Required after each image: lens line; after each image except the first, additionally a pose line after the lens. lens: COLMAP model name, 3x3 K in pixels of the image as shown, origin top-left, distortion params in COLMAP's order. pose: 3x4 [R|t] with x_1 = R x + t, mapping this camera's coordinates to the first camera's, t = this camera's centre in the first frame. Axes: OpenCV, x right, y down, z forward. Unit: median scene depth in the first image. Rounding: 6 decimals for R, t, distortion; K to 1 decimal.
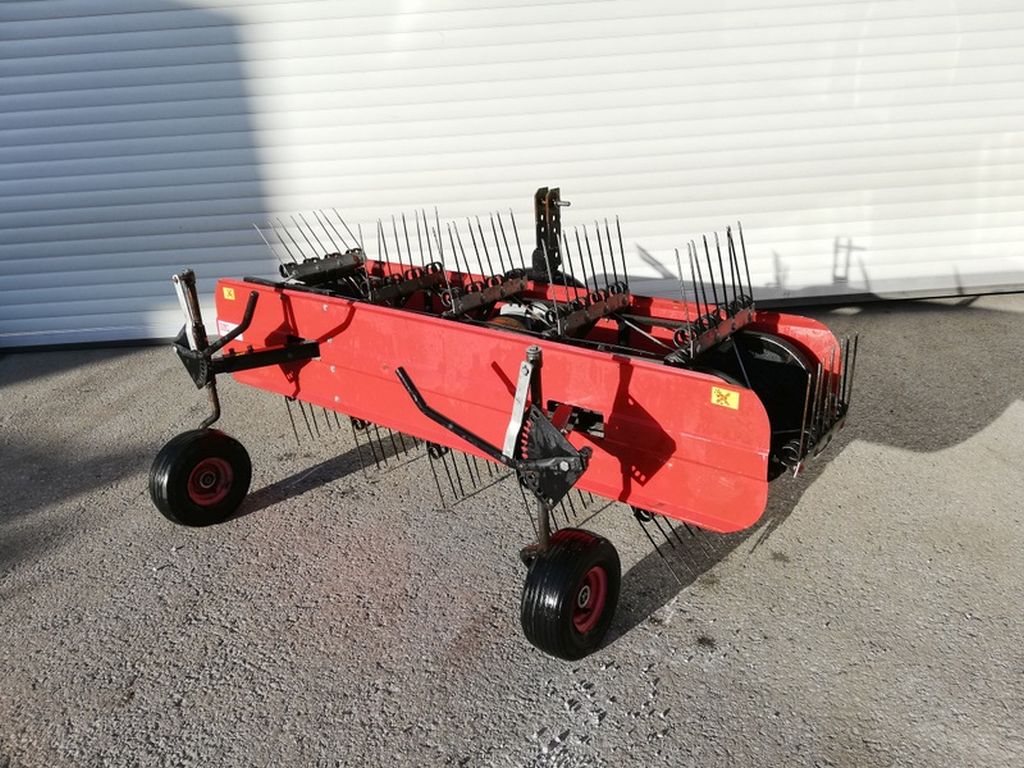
lens RADIAL K [[768.5, 0, 513.6], [0, 768.5, 384.0], [0, 0, 1]] dist [0.035821, -0.047674]
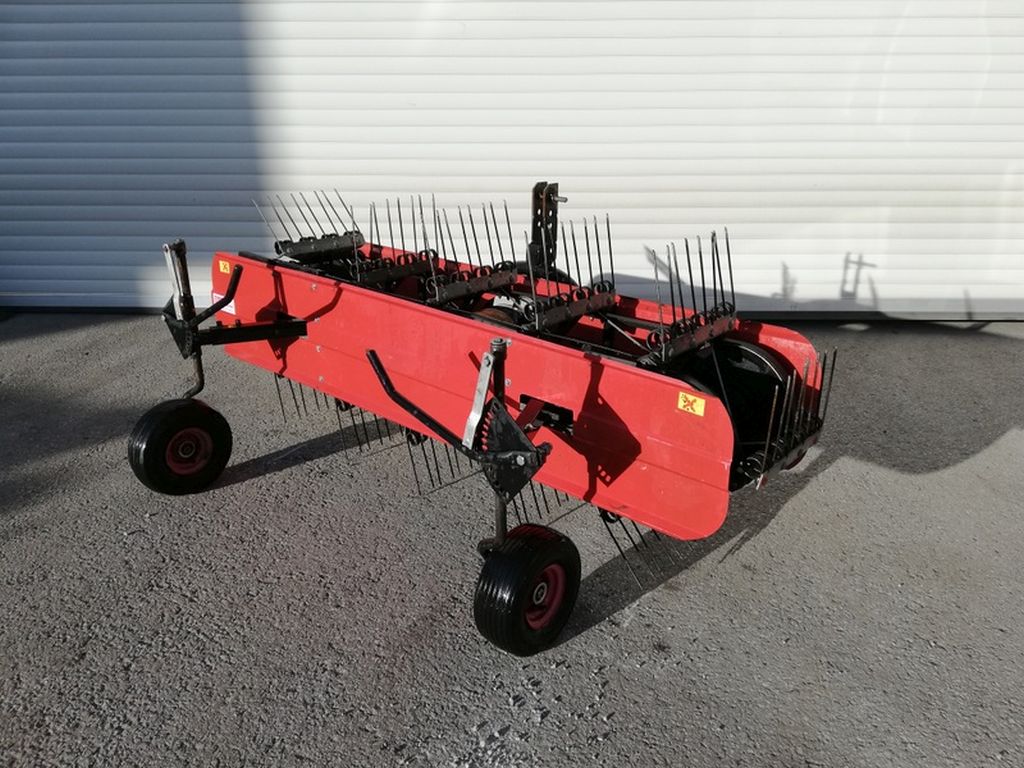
lens RADIAL K [[763.5, 0, 514.8], [0, 763.5, 380.2], [0, 0, 1]] dist [0.035192, -0.045746]
pose [[0.997165, 0.070978, -0.024965, 0.057837], [-0.070935, 0.997478, 0.002597, 0.001236], [0.025086, -0.000819, 0.999685, 0.010903]]
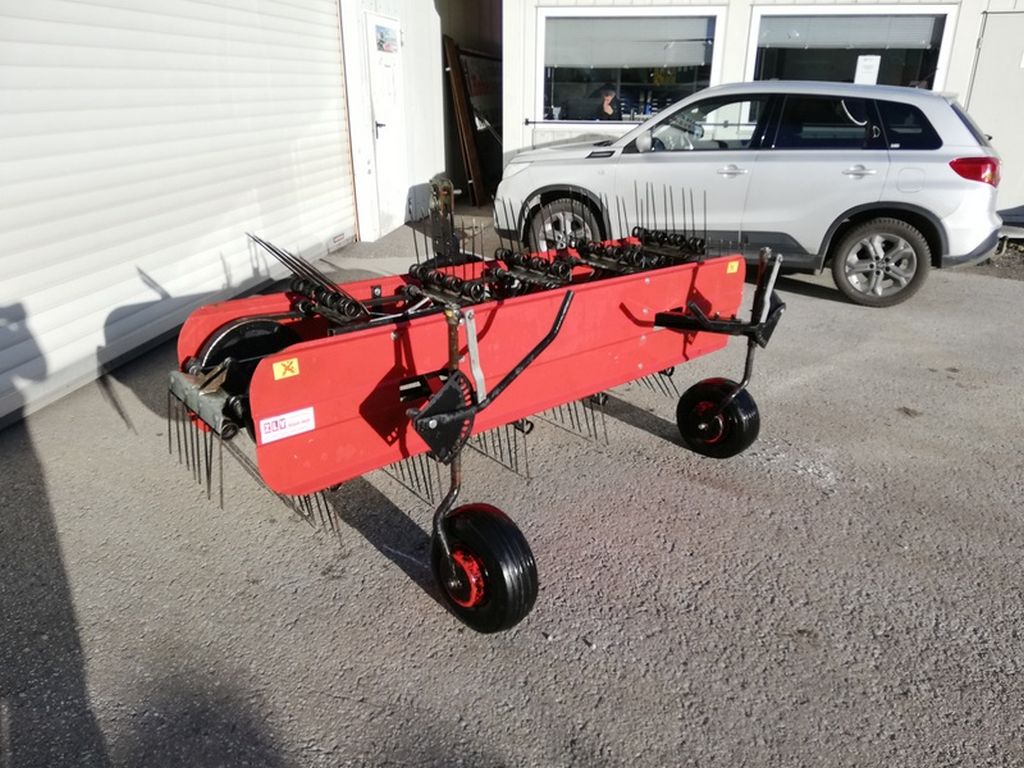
lens RADIAL K [[768.5, 0, 513.6], [0, 768.5, 384.0], [0, 0, 1]] dist [0.035821, -0.047674]
pose [[0.163442, -0.297617, 0.940591, -1.286748], [0.322587, 0.917124, 0.234138, -0.262830], [-0.932322, 0.265154, 0.245904, 0.885472]]
